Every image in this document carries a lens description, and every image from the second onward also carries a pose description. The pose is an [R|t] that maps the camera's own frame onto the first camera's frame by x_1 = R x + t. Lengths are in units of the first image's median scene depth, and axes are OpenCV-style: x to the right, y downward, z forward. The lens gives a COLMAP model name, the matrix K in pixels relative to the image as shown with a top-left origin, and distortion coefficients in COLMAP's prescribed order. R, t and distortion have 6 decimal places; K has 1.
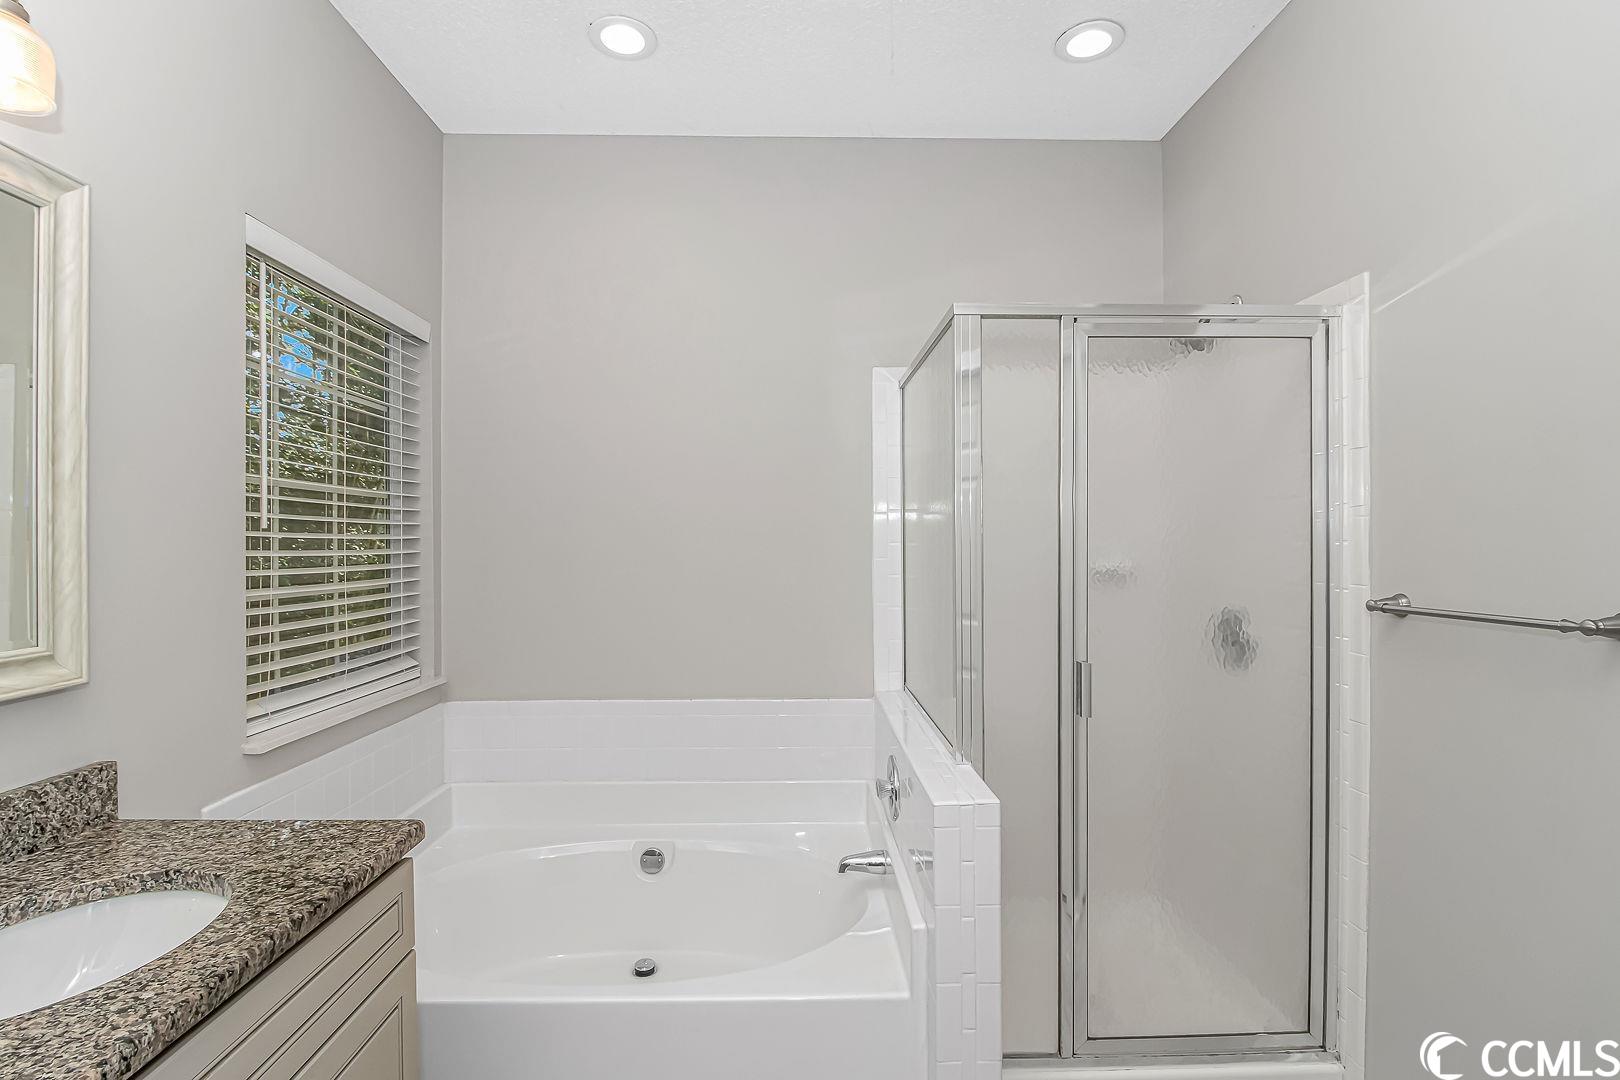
lens RADIAL K [[764.5, 0, 803.5], [0, 764.5, 546.7], [0, 0, 1]] dist [0.002002, -0.009482]
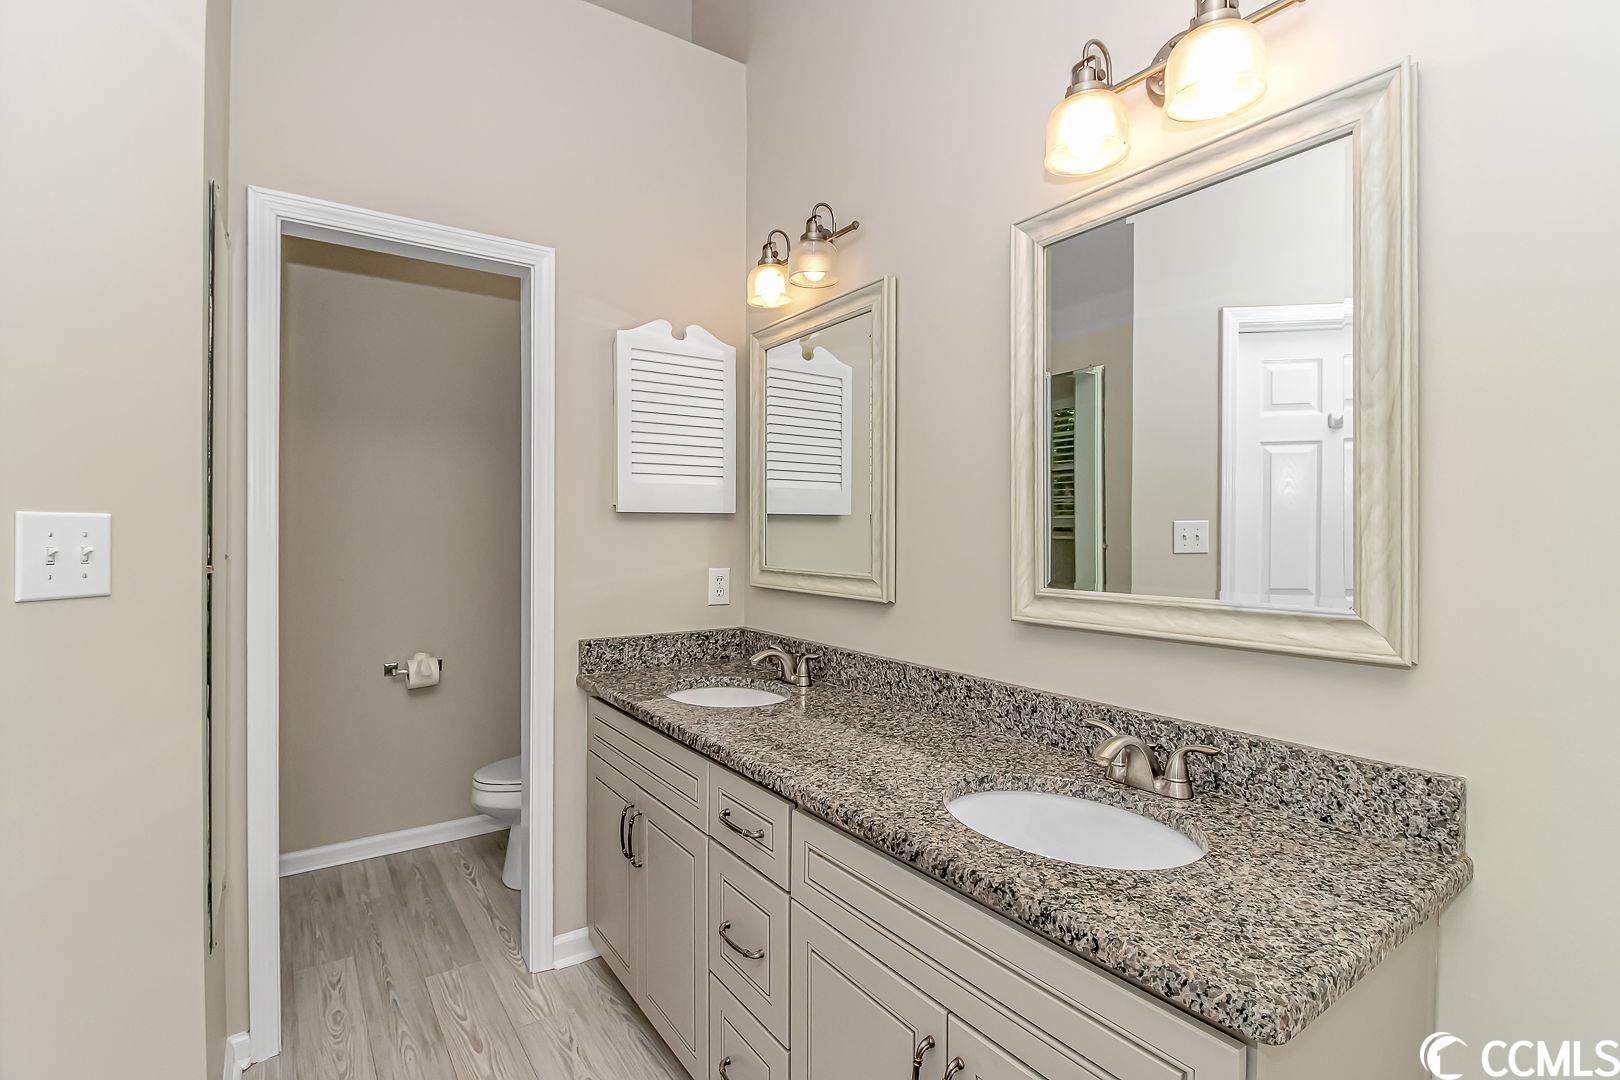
lens RADIAL K [[758.0, 0, 808.8], [0, 758.0, 524.8], [0, 0, 1]] dist [-0.015388, -0.000389]
pose [[-0.830210, -0.004060, -0.557435, 0.049617], [-0.002703, 0.999991, -0.003257, 0.035548], [0.557444, -0.001197, -0.830214, 1.427557]]
